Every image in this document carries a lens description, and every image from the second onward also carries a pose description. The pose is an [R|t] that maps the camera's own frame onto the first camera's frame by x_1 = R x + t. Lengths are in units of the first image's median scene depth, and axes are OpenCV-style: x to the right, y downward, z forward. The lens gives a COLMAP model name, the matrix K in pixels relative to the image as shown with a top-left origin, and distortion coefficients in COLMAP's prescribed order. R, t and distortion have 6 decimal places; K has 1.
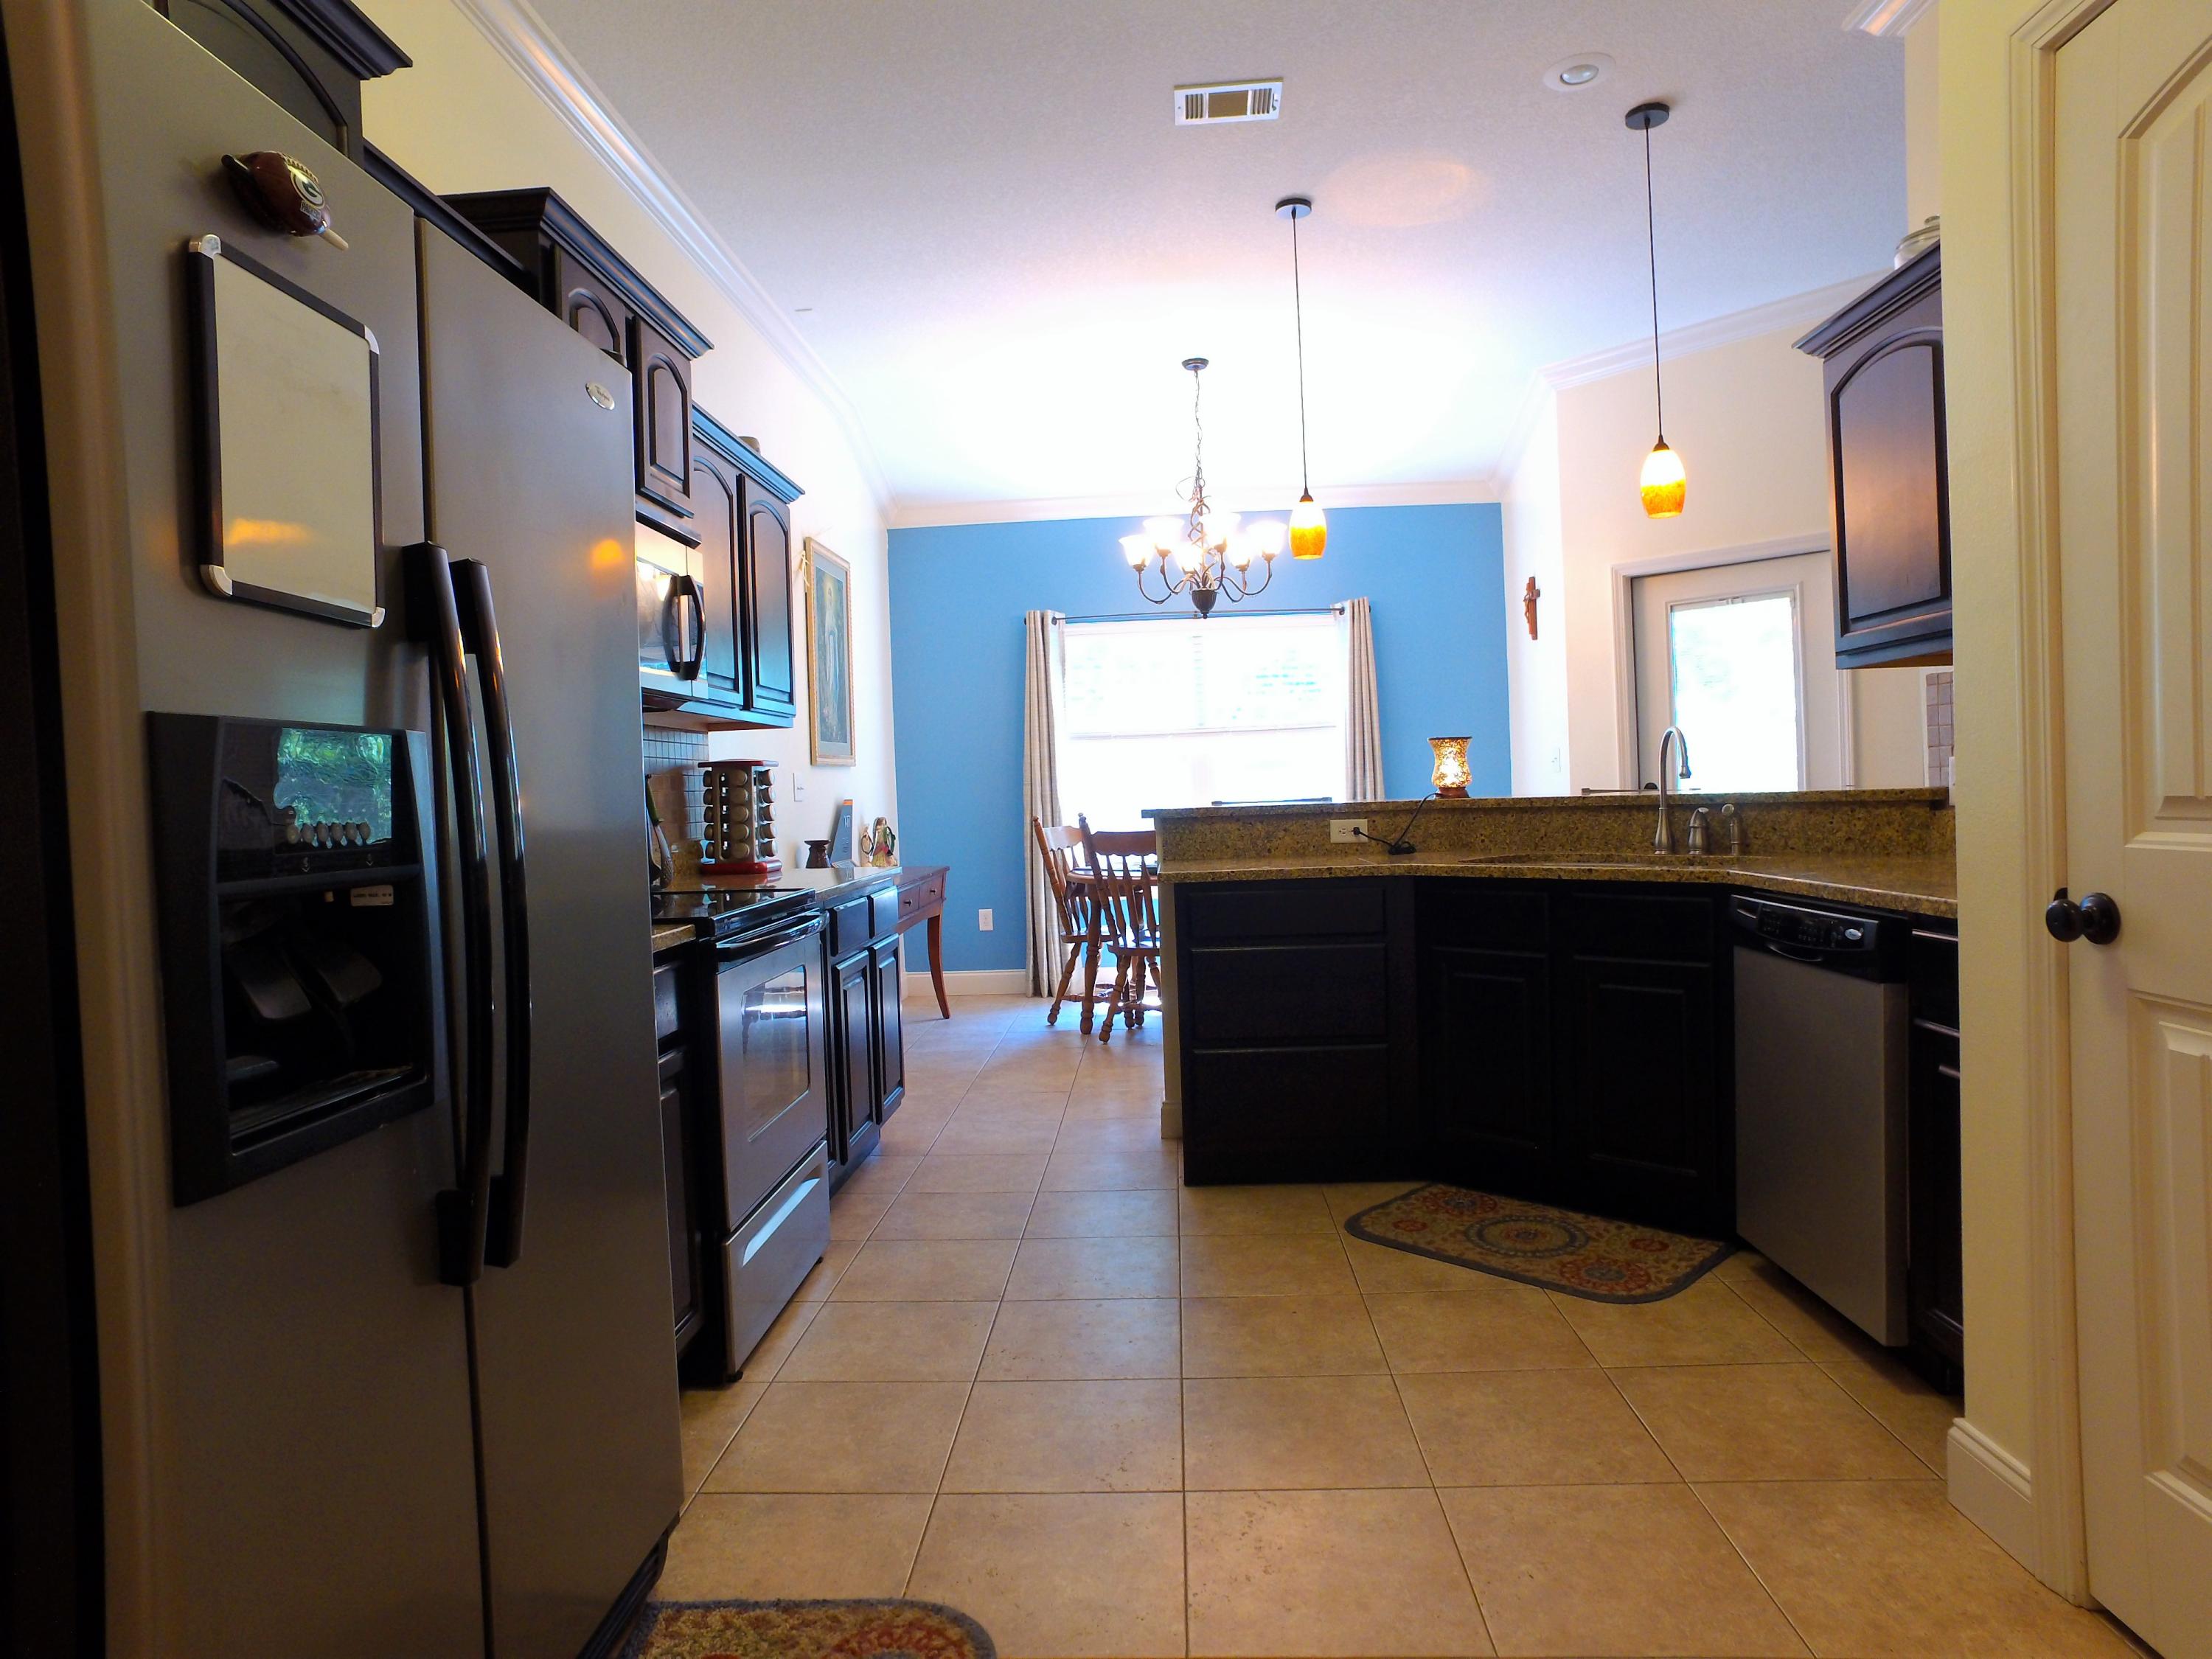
lens RADIAL K [[1281.8, 0, 1112.5], [0, 1281.8, 823.2], [0, 0, 1]] dist [-0.121698, 0.088128]
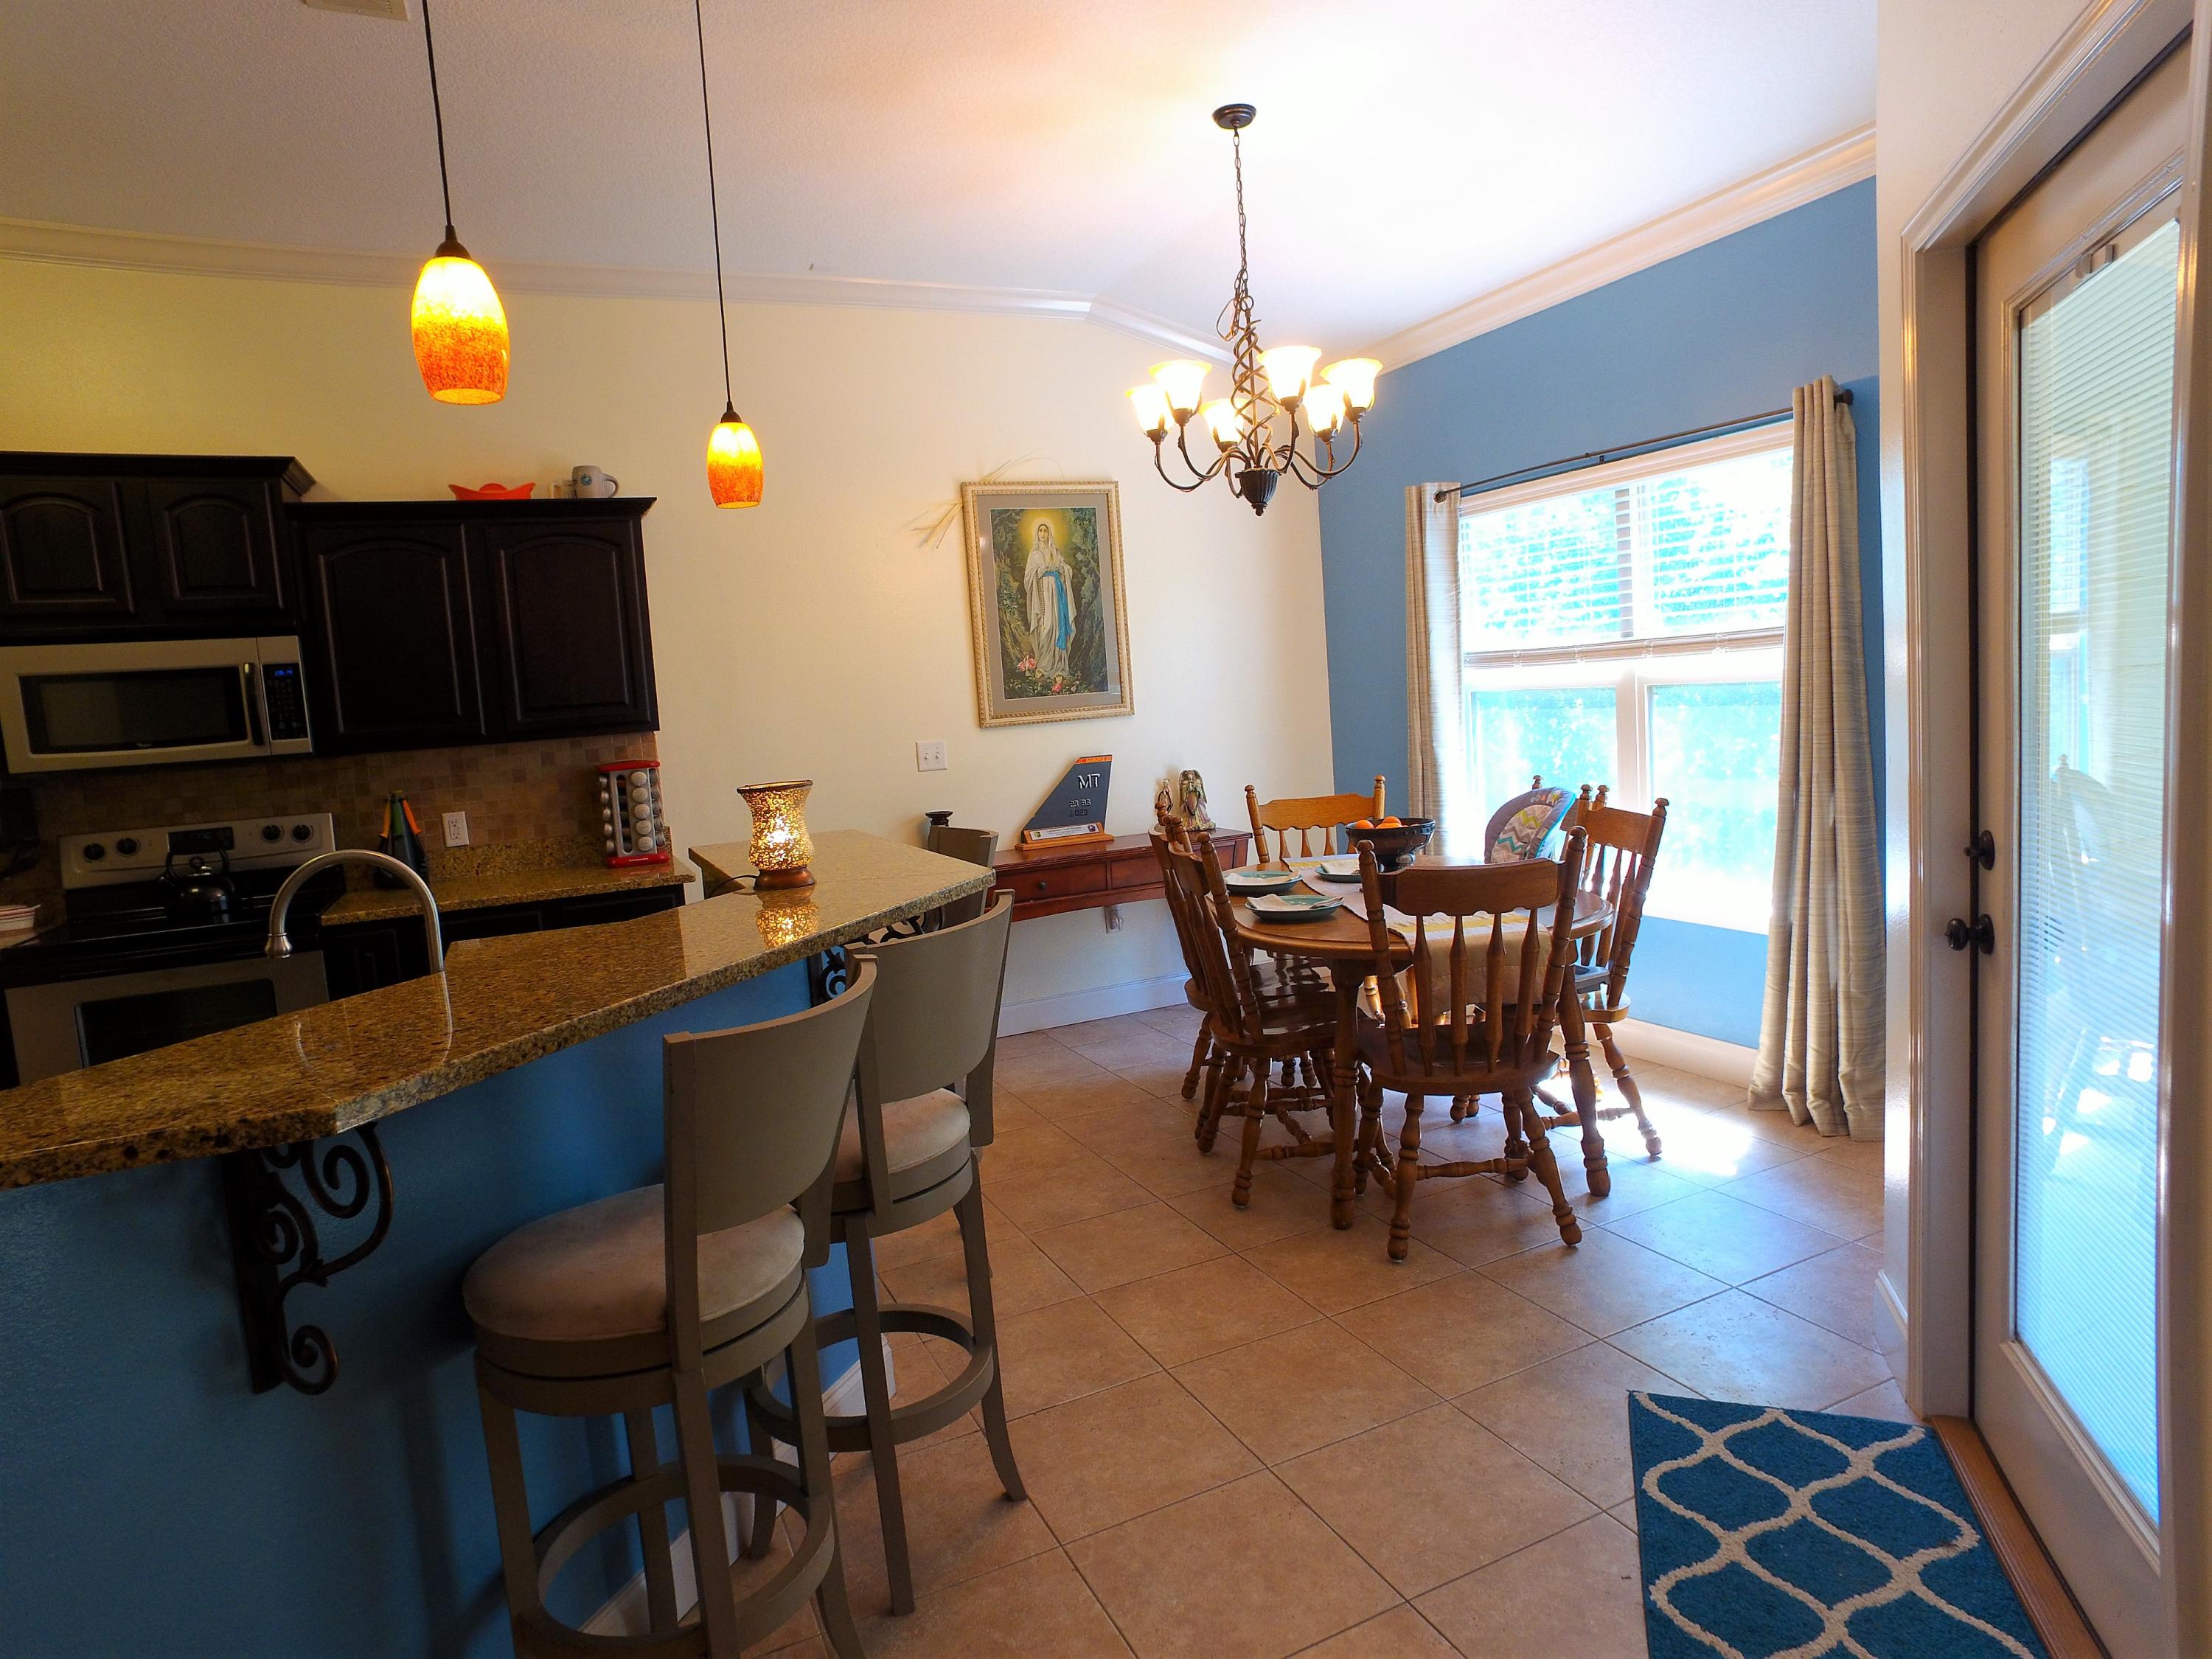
lens RADIAL K [[1281.8, 0, 1112.5], [0, 1281.8, 823.2], [0, 0, 1]] dist [-0.121698, 0.088128]
pose [[0.465860, 0.072803, -0.881858, 1.146312], [0.039965, 0.993861, 0.103162, -0.122421], [0.883955, -0.083303, 0.460091, 1.130006]]
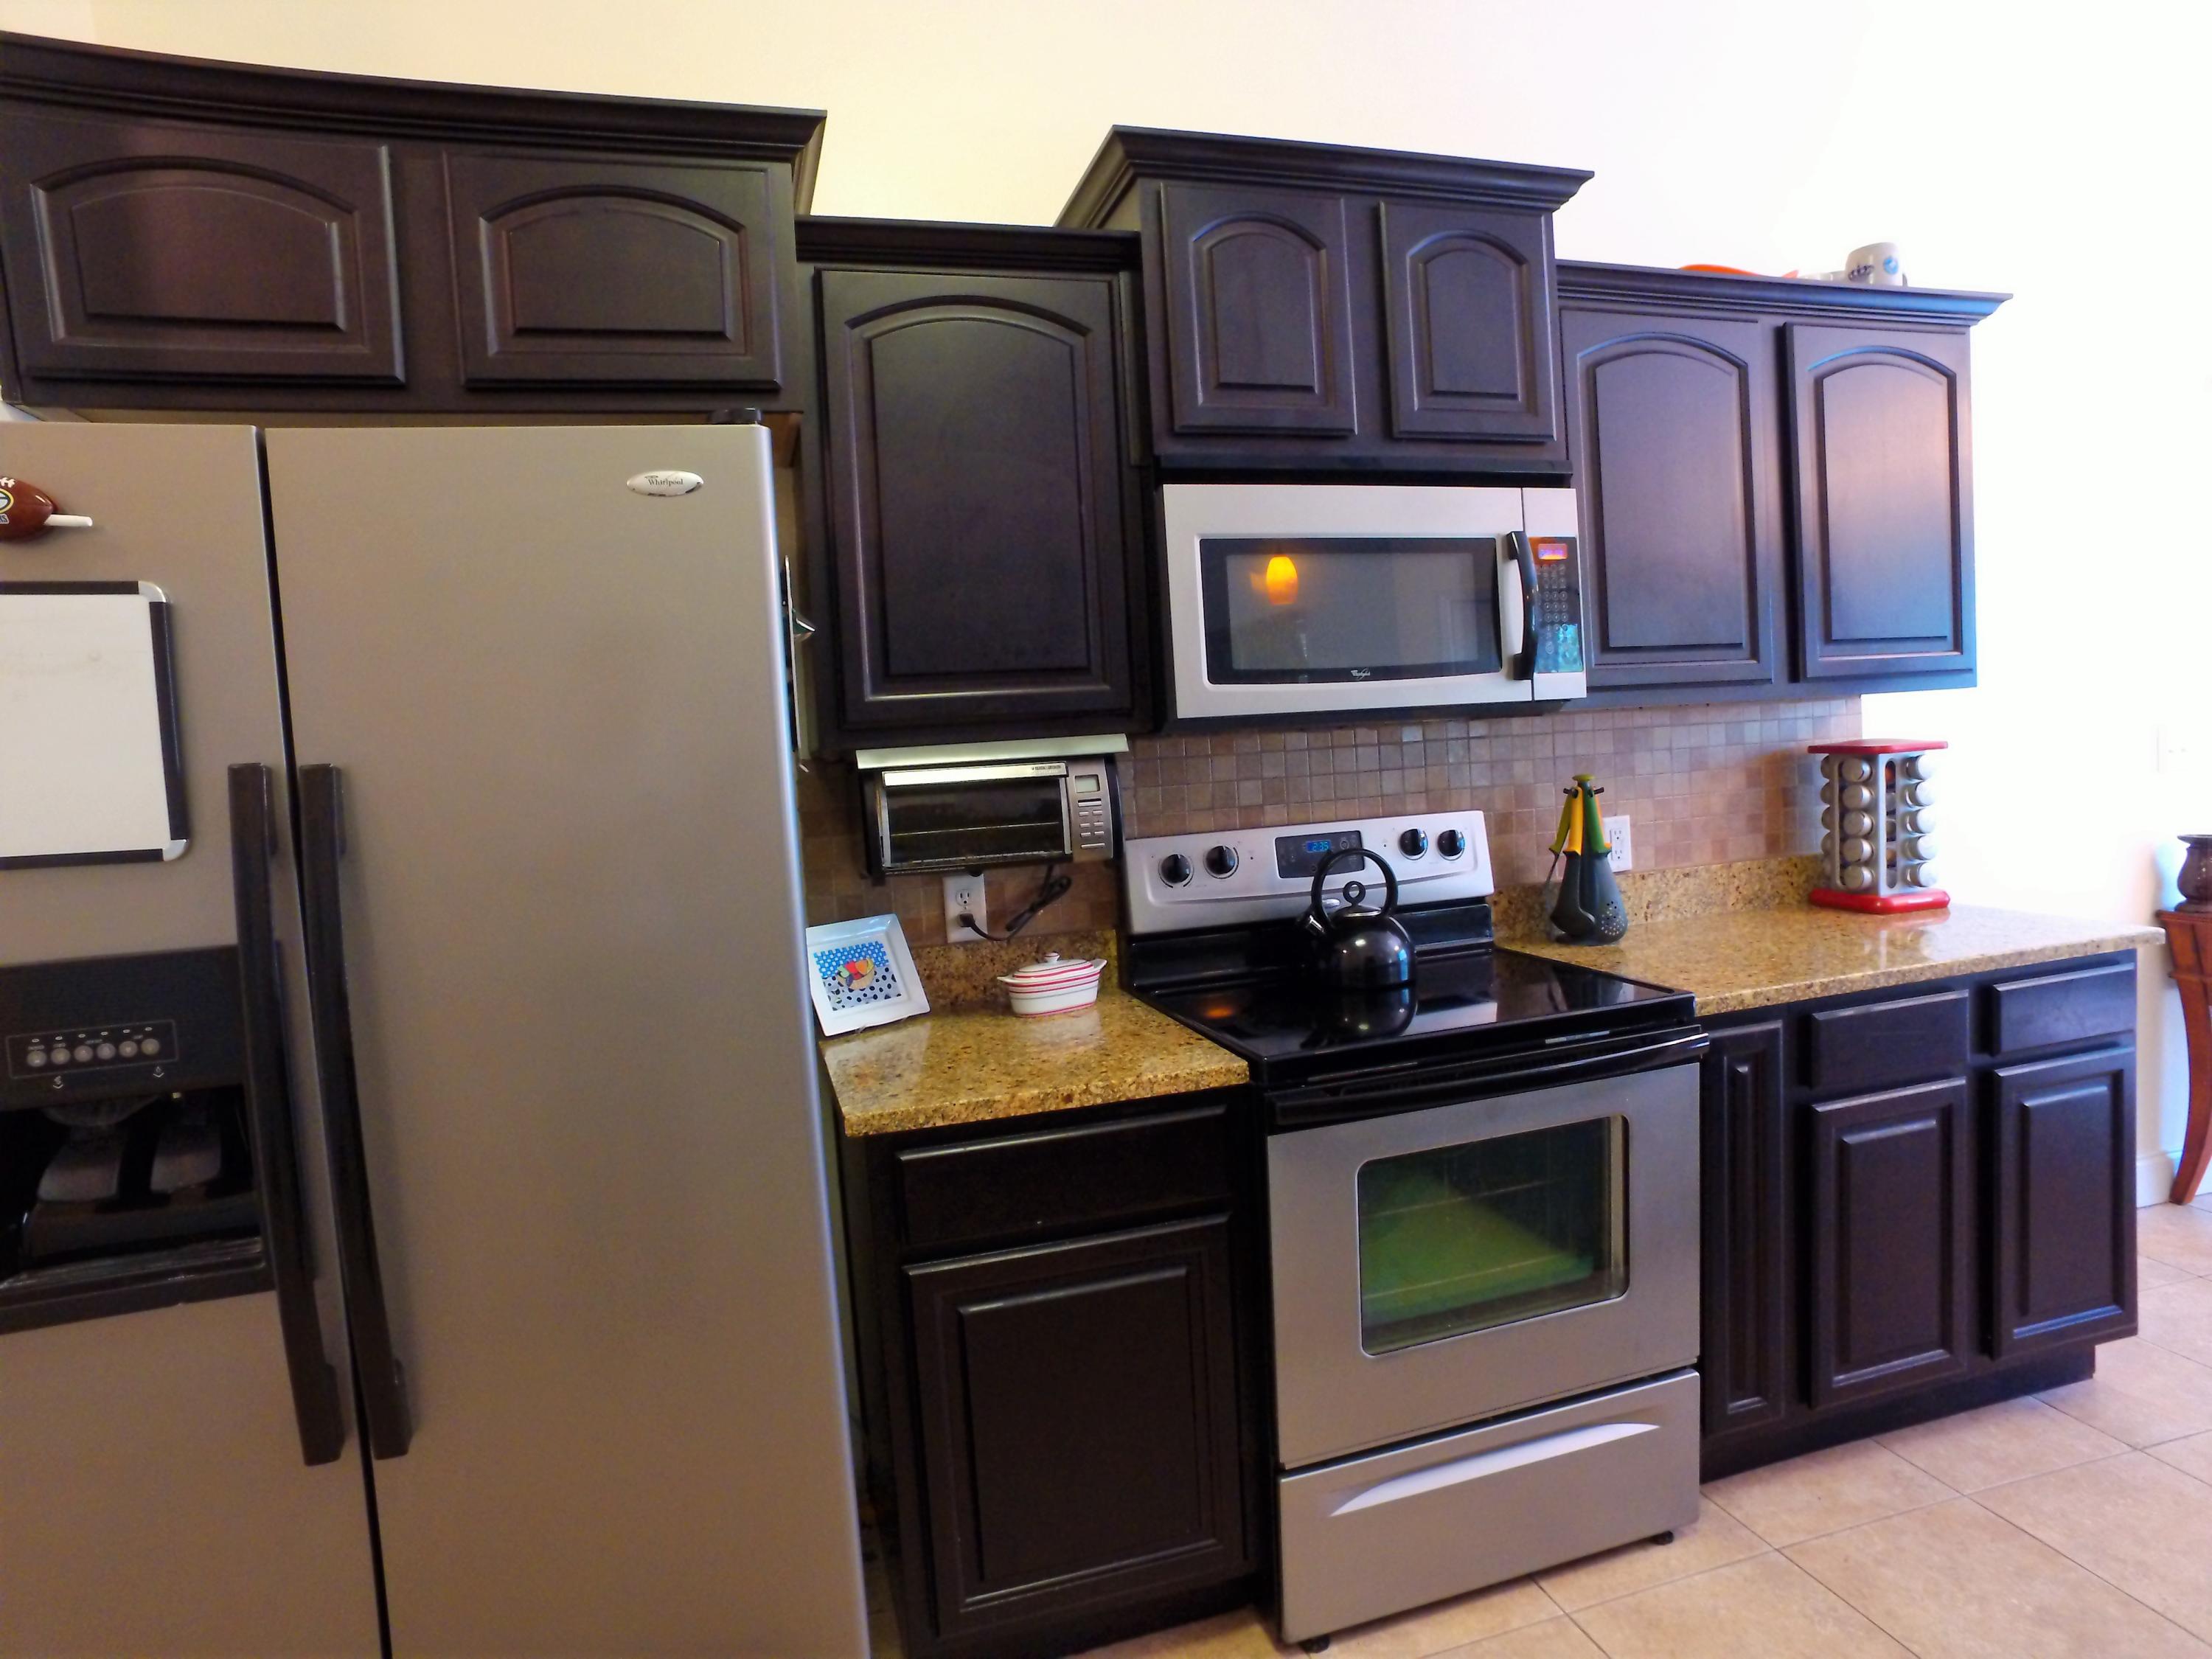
lens RADIAL K [[1281.8, 0, 1112.5], [0, 1281.8, 823.2], [0, 0, 1]] dist [-0.121698, 0.088128]
pose [[0.336009, 0.057102, -0.940126, 0.254422], [0.030830, 0.996959, 0.071573, -0.086588], [0.941354, -0.053033, 0.333227, 0.513177]]
